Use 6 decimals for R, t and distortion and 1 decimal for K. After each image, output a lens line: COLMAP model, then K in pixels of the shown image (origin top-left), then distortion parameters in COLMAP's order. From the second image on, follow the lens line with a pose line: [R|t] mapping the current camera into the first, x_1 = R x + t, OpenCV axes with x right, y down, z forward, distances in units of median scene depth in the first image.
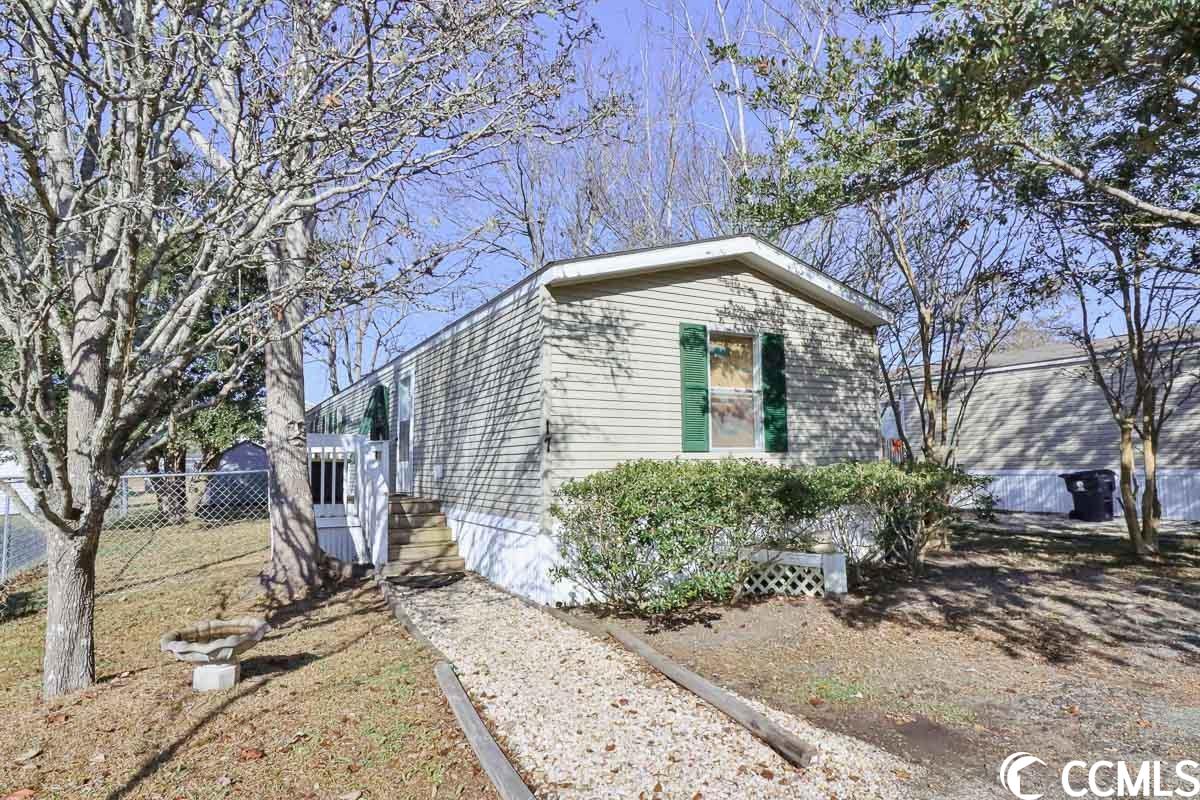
lens RADIAL K [[658.8, 0, 605.9], [0, 658.8, 417.4], [0, 0, 1]] dist [-0.002928, -0.000285]
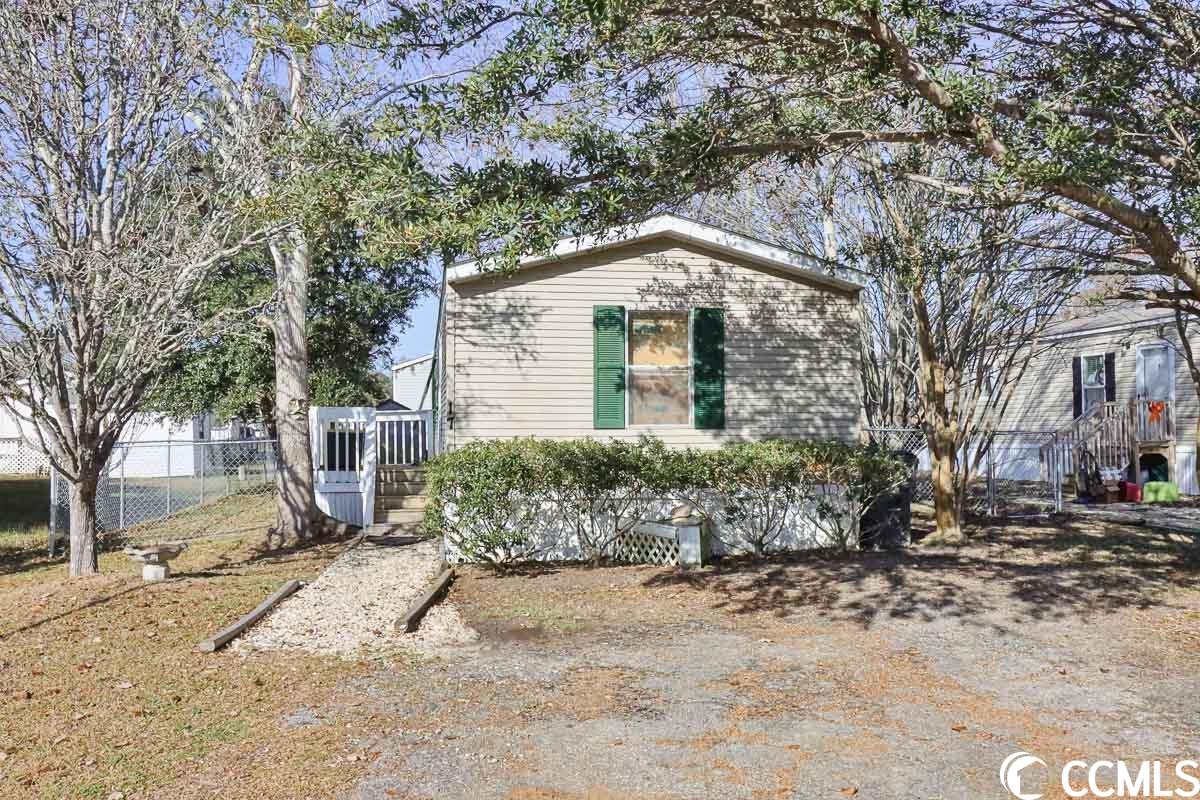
lens RADIAL K [[911.2, 0, 599.4], [0, 911.2, 404.1], [0, 0, 1]] dist [-0.006773, -0.001186]
pose [[0.948544, 0.000451, -0.316644, 0.544370], [0.014227, 0.998928, 0.044042, -0.046983], [0.316325, -0.046280, 0.947521, -0.351173]]
